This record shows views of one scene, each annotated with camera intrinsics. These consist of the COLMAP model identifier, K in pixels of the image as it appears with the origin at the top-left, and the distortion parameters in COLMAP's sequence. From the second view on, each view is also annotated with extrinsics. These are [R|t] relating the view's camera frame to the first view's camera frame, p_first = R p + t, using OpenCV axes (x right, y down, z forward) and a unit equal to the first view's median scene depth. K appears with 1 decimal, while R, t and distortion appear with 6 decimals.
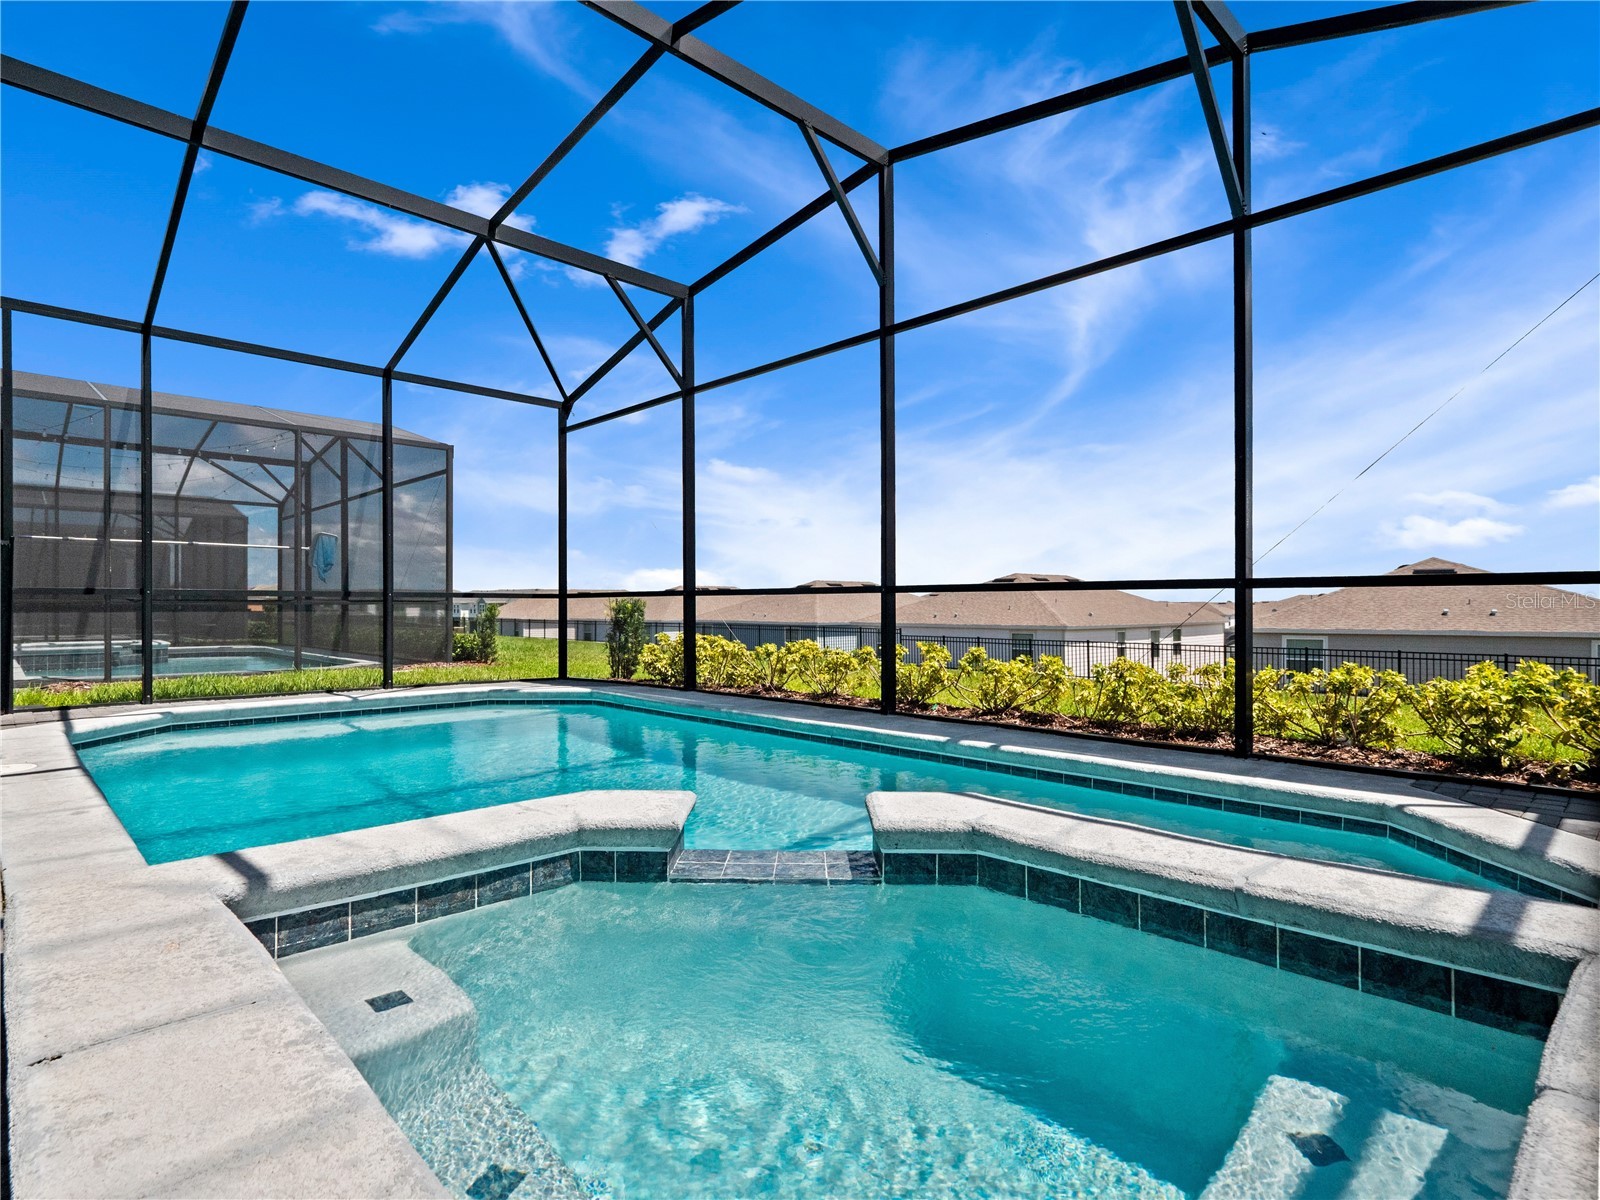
lens RADIAL K [[848.5, 0, 794.2], [0, 848.5, 606.7], [0, 0, 1]] dist [-0.004032, -0.003928]
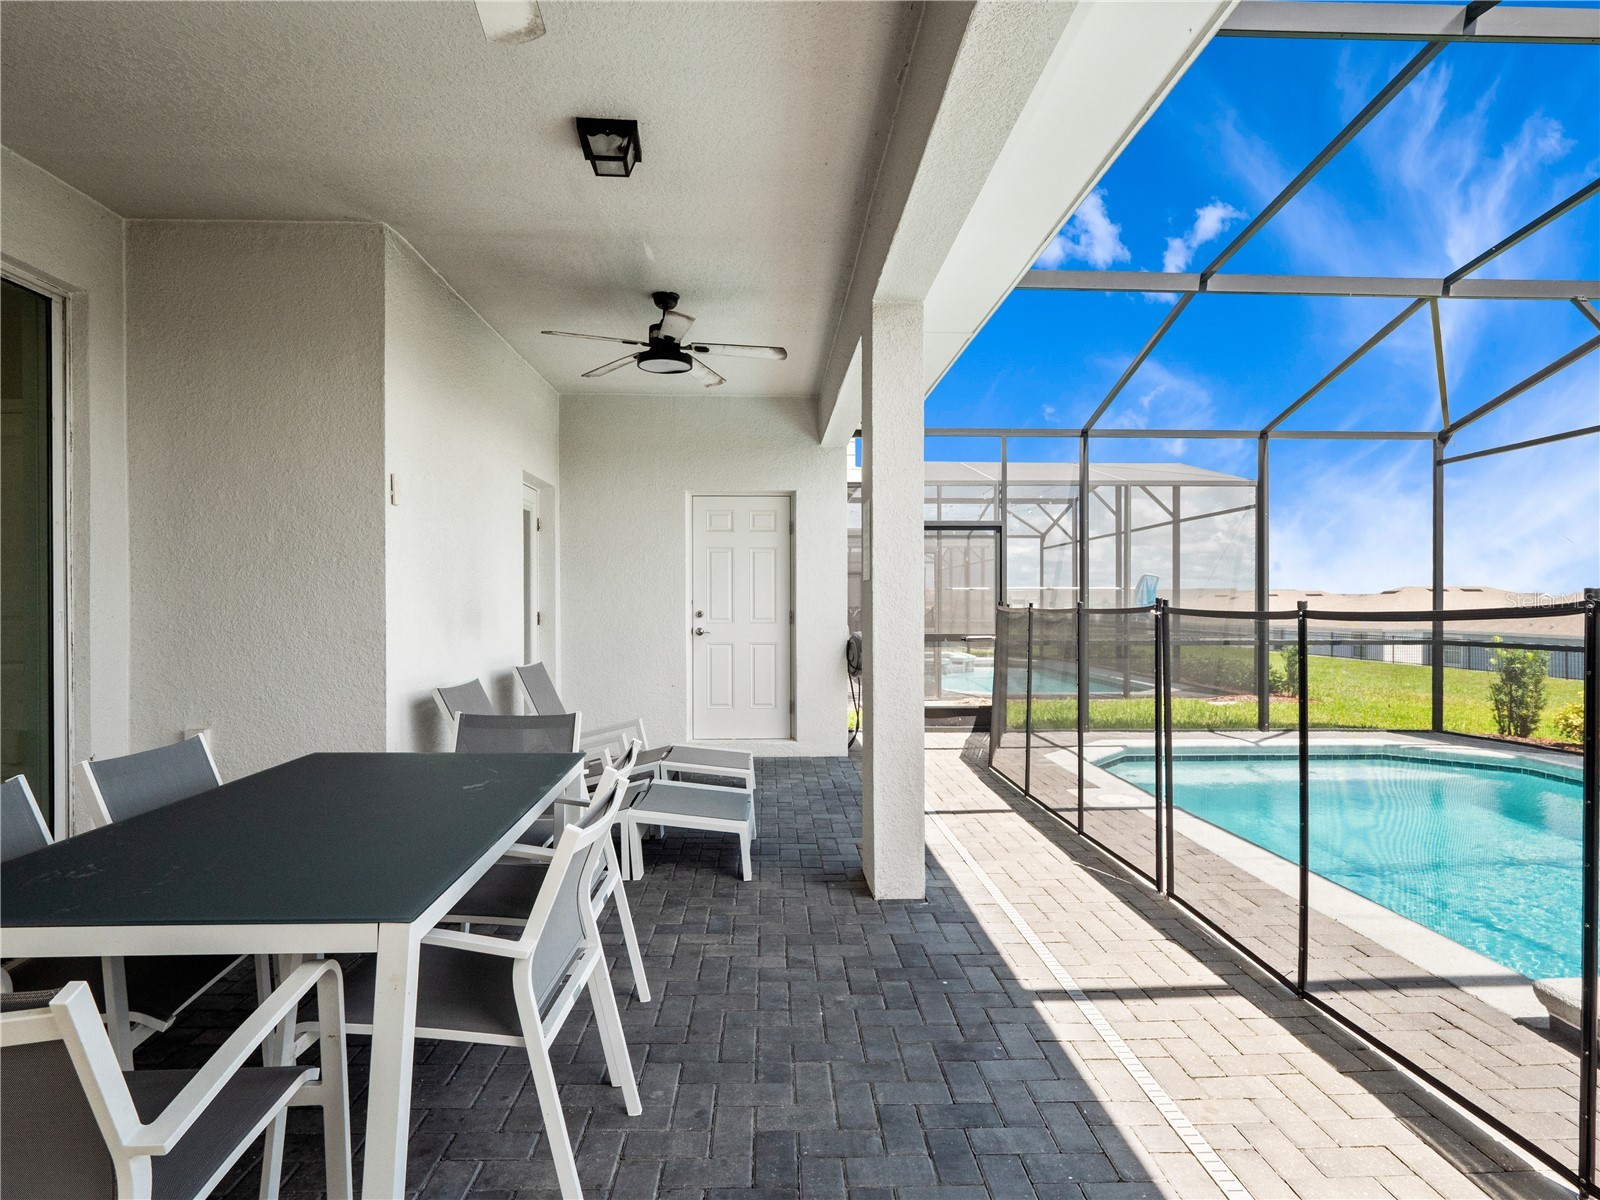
lens RADIAL K [[848.5, 0, 773.1], [0, 848.5, 605.3], [0, 0, 1]] dist [-0.004032, -0.003928]
pose [[0.732584, 0.004821, -0.680659, -0.355778], [-0.005088, 0.999986, 0.001606, -0.099652], [0.680657, 0.002286, 0.732598, -0.321491]]
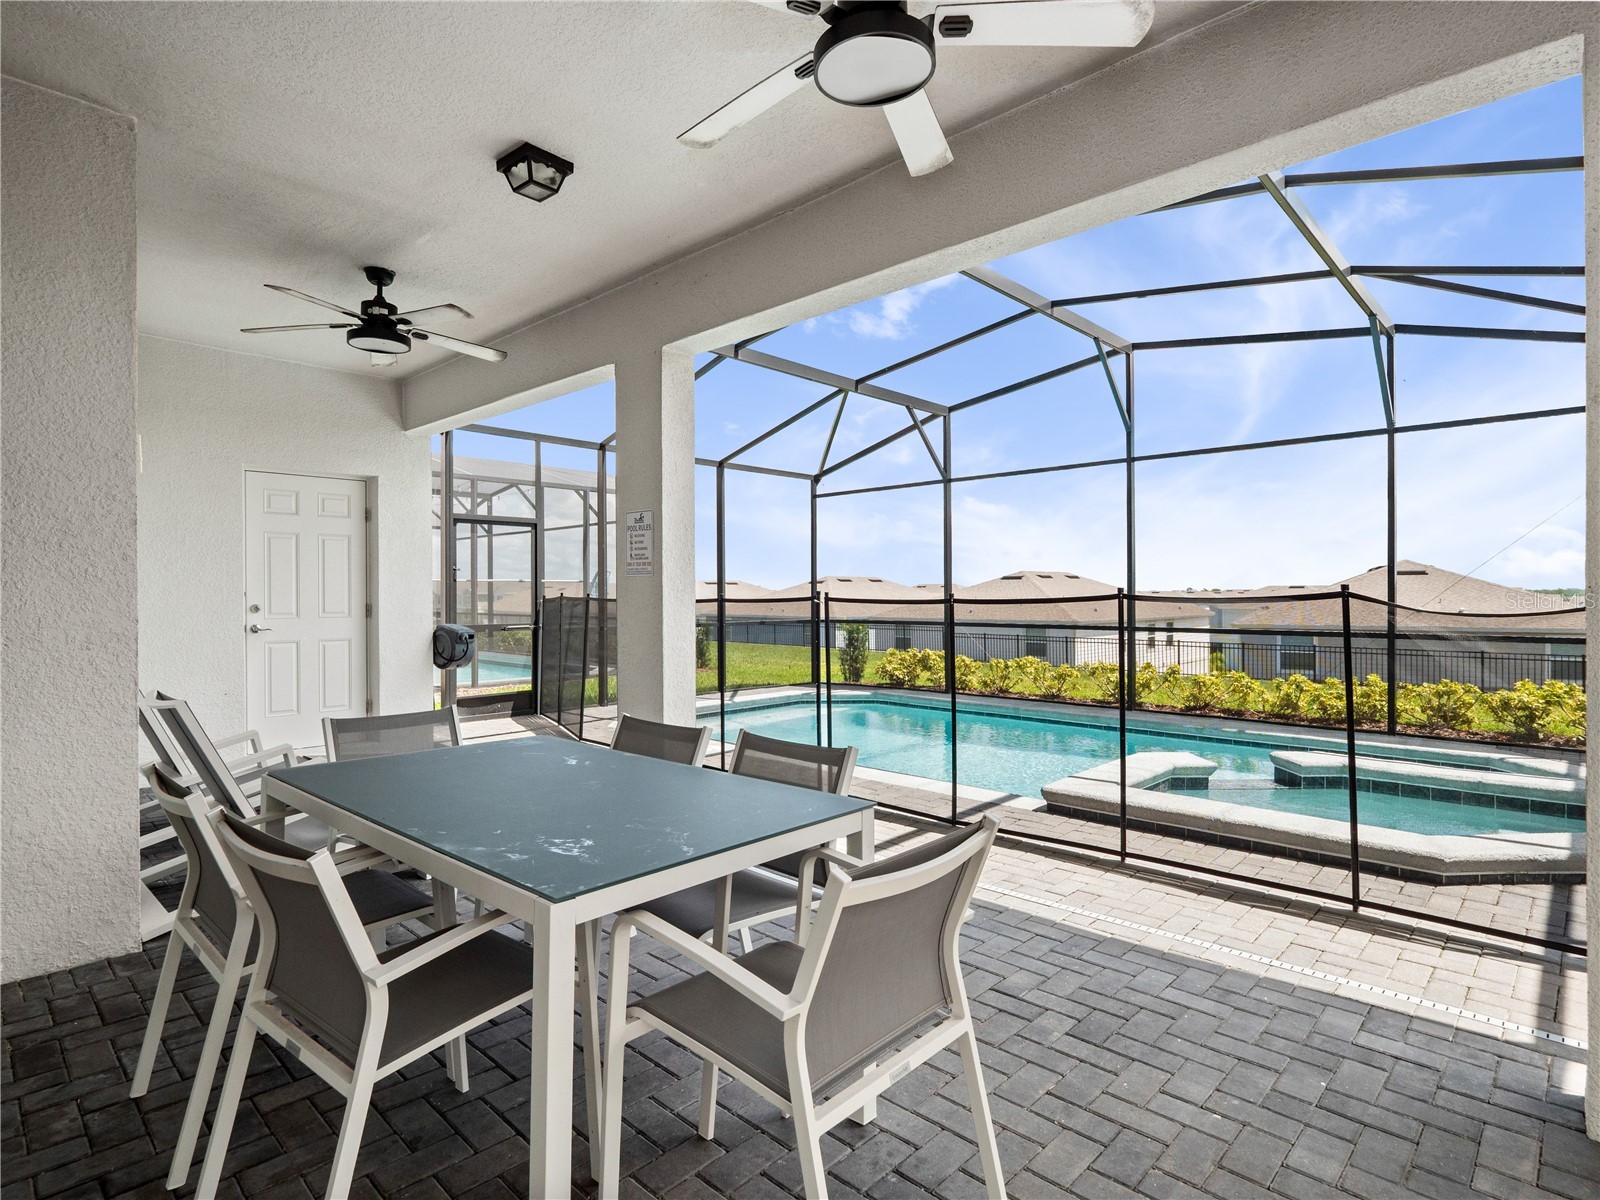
lens RADIAL K [[848.5, 0, 793.4], [0, 848.5, 583.3], [0, 0, 1]] dist [-0.004032, -0.003928]
pose [[0.999146, 0.000942, 0.041315, -0.720056], [-0.000296, 0.999878, -0.015638, -0.099391], [-0.041325, 0.015613, 0.999024, -0.646184]]
